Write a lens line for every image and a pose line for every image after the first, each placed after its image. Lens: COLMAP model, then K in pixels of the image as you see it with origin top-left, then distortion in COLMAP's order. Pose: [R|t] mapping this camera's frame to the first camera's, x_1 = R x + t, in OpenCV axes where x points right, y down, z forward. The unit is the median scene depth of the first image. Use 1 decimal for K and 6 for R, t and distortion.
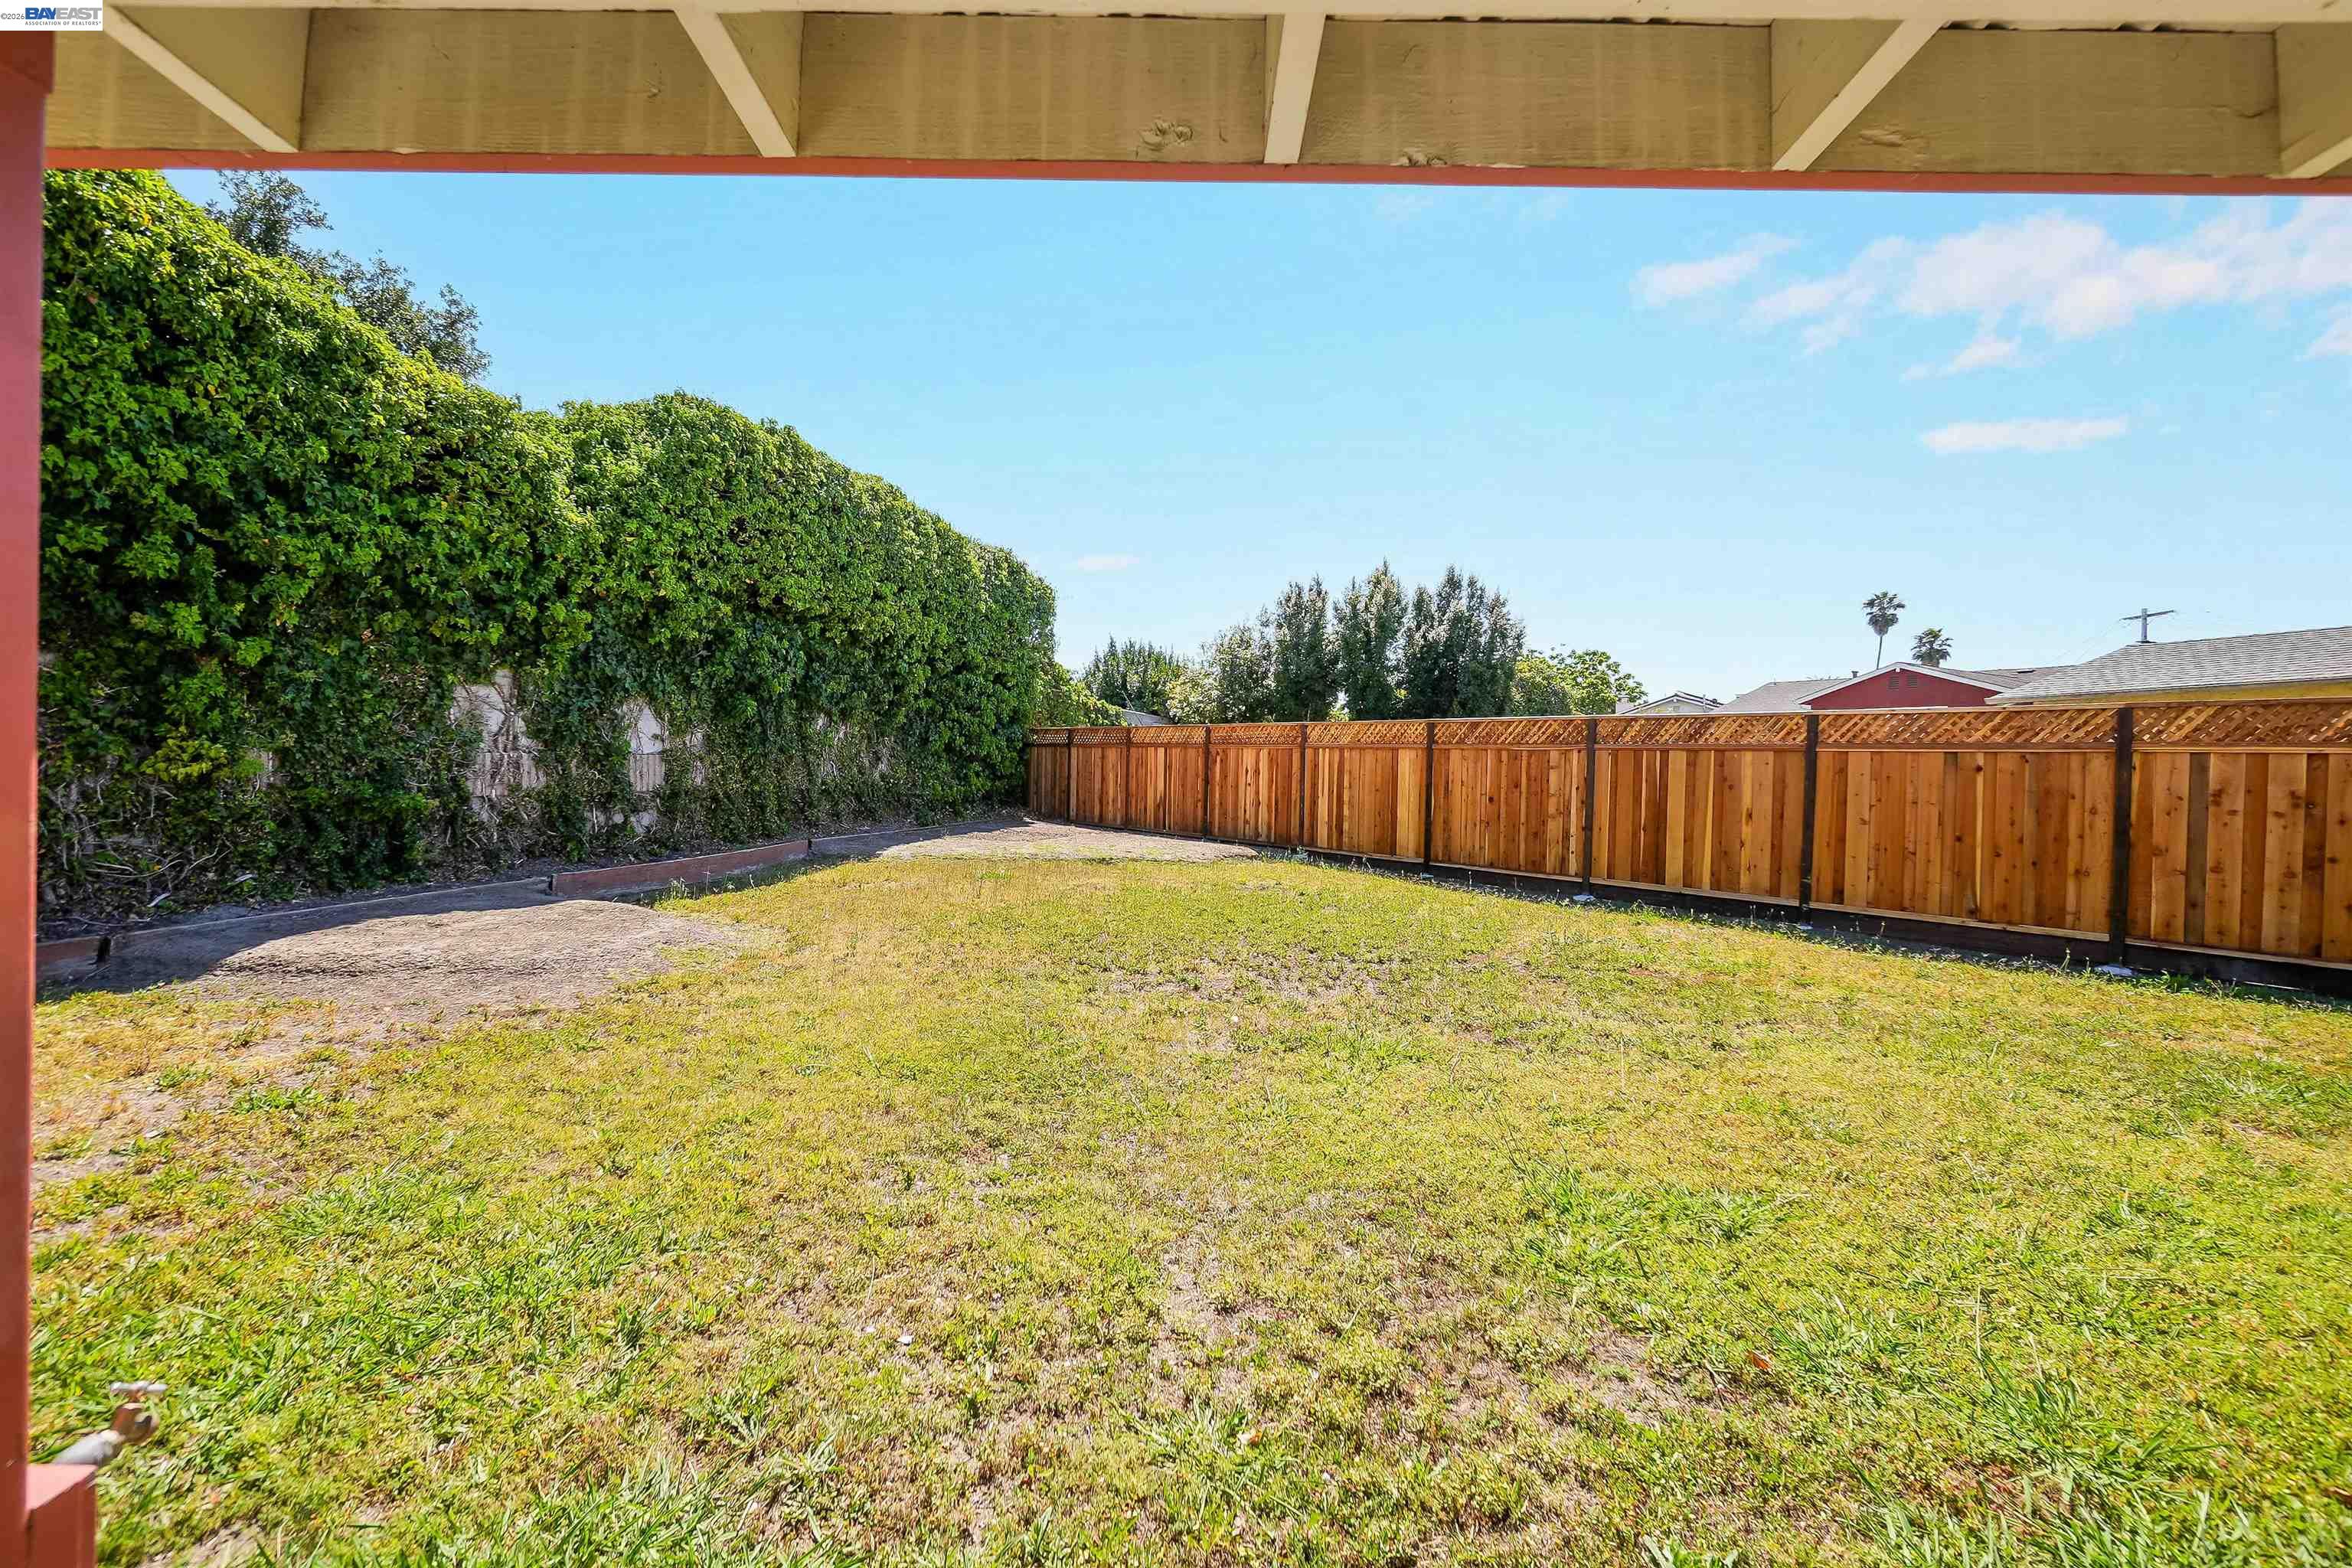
lens RADIAL K [[1067.1, 0, 1174.2], [0, 1067.1, 777.6], [0, 0, 1]] dist [0.001372, 0.003873]
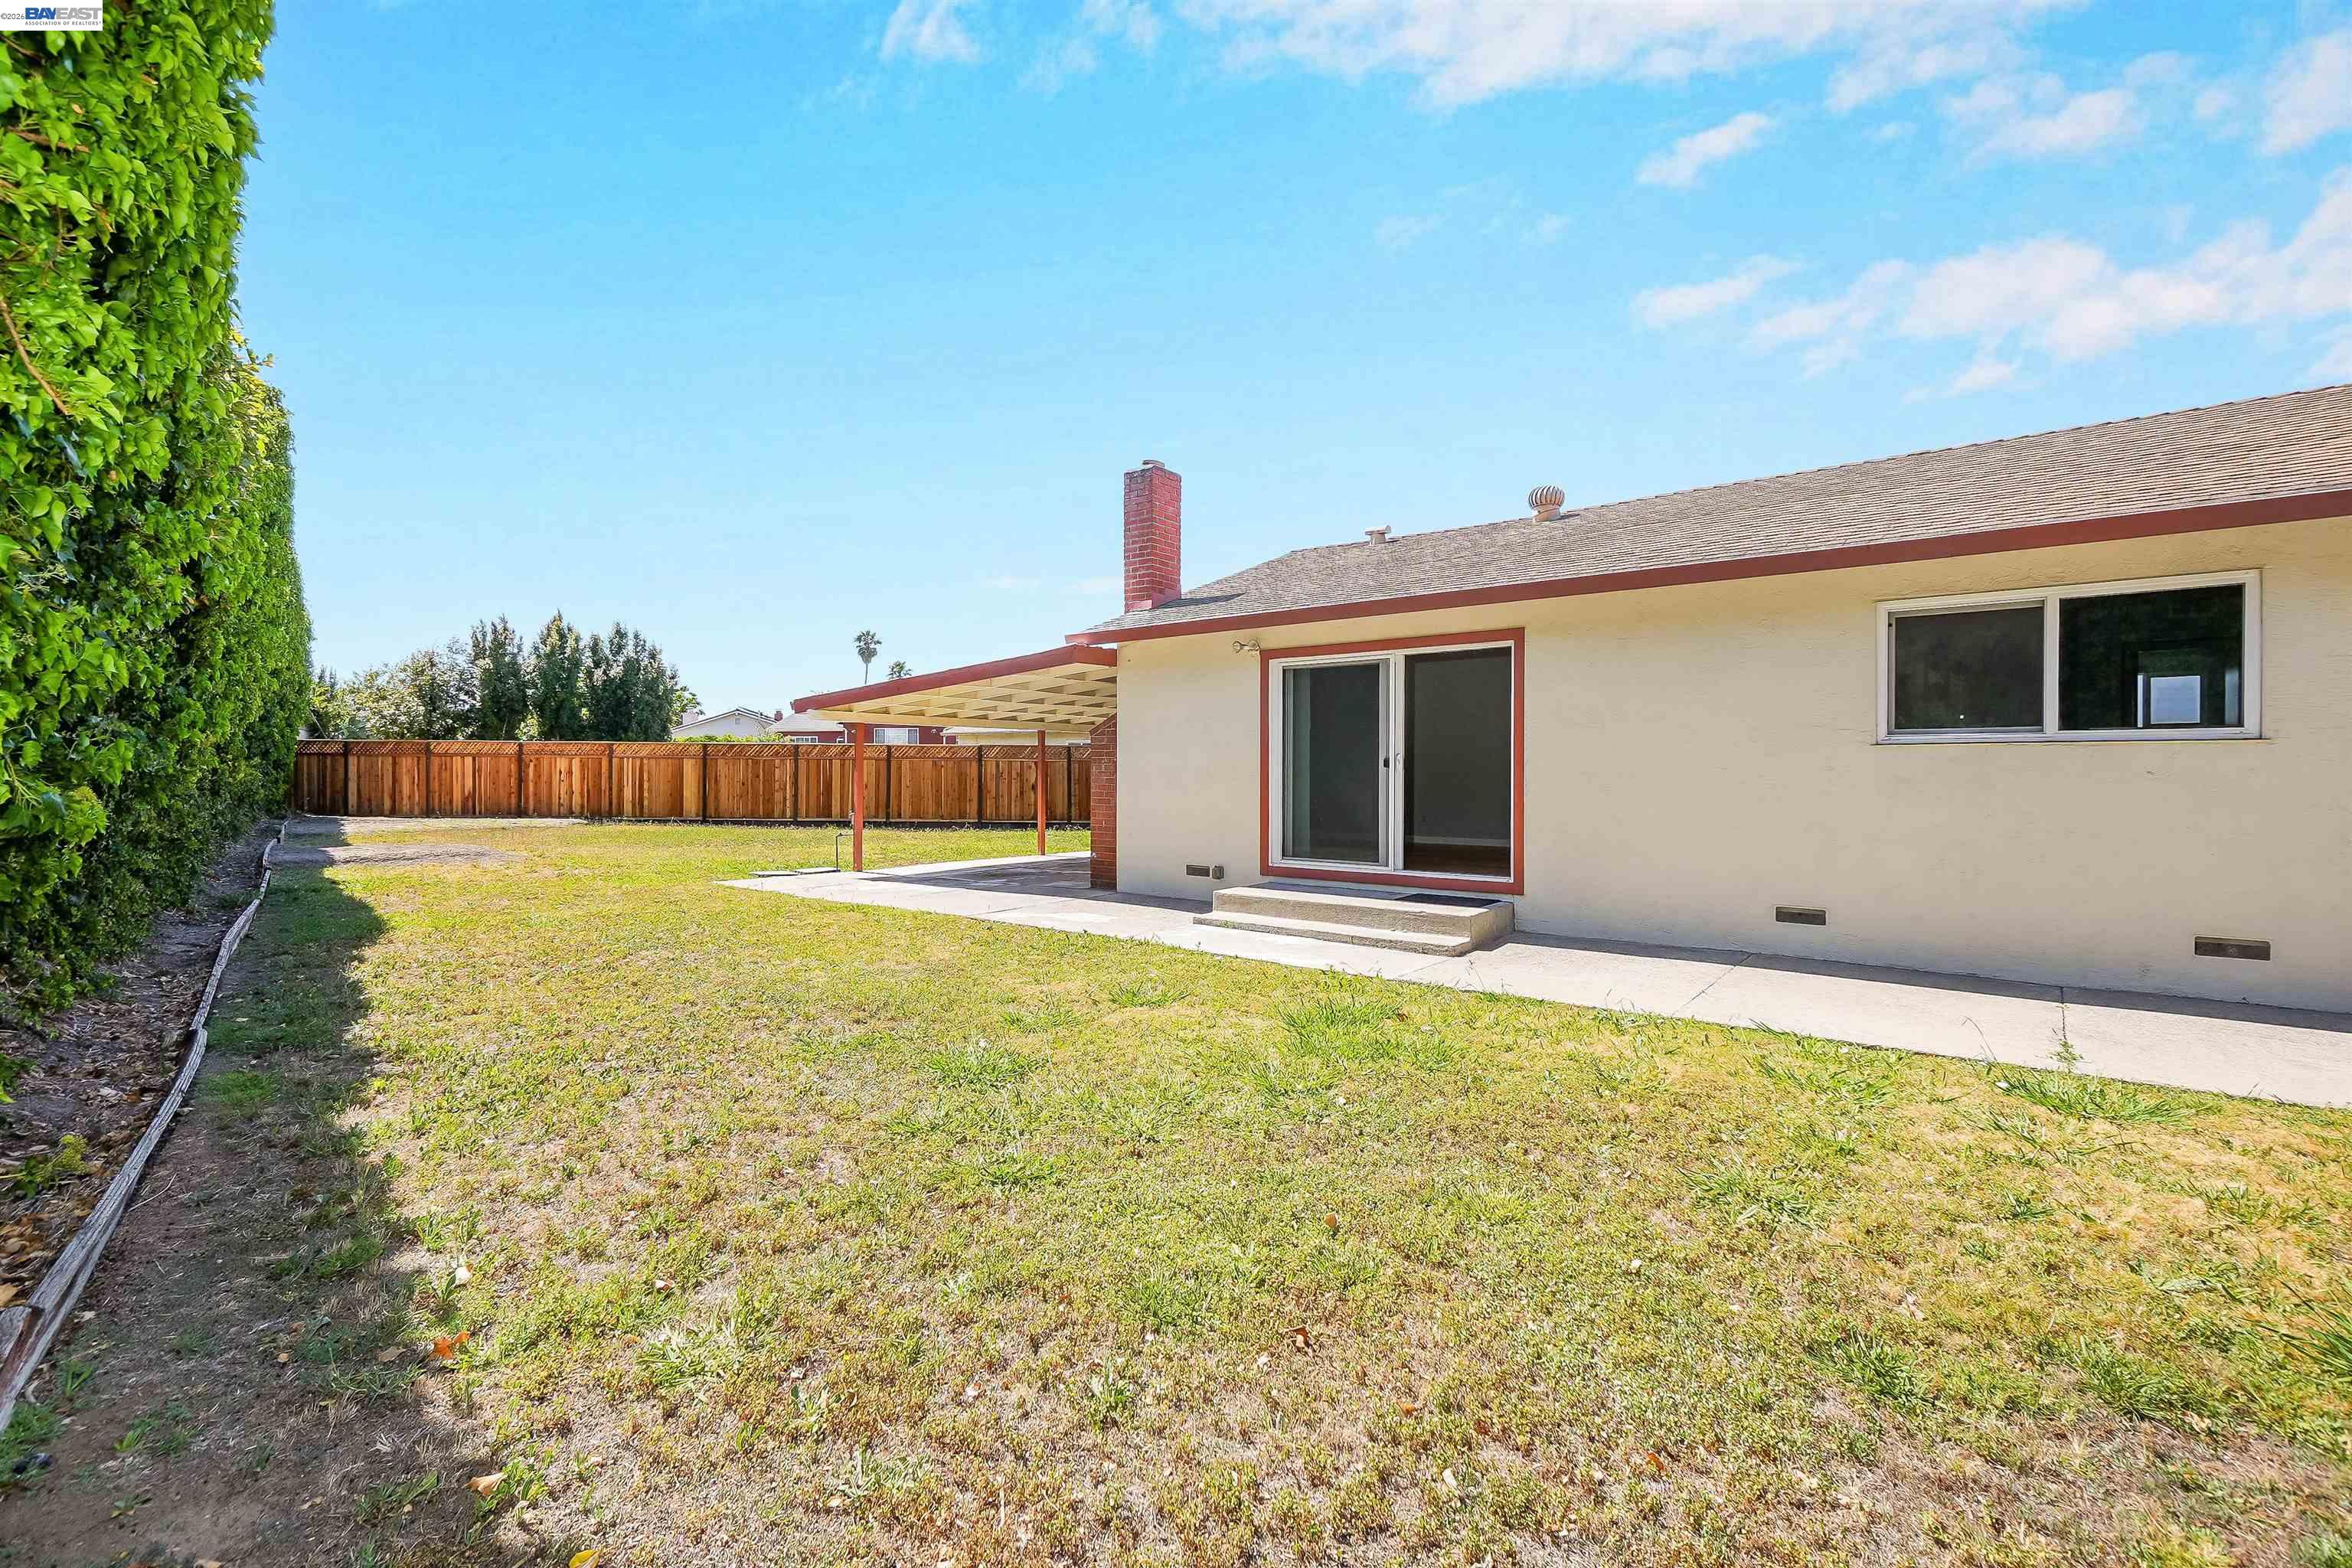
lens RADIAL K [[1067.1, 0, 1174.2], [0, 1067.1, 777.6], [0, 0, 1]] dist [0.001372, 0.003873]
pose [[0.642000, -0.019059, 0.766467, -0.686613], [0.017854, 0.999792, 0.009906, 0.003036], [-0.766496, 0.007324, 0.642207, -0.865821]]
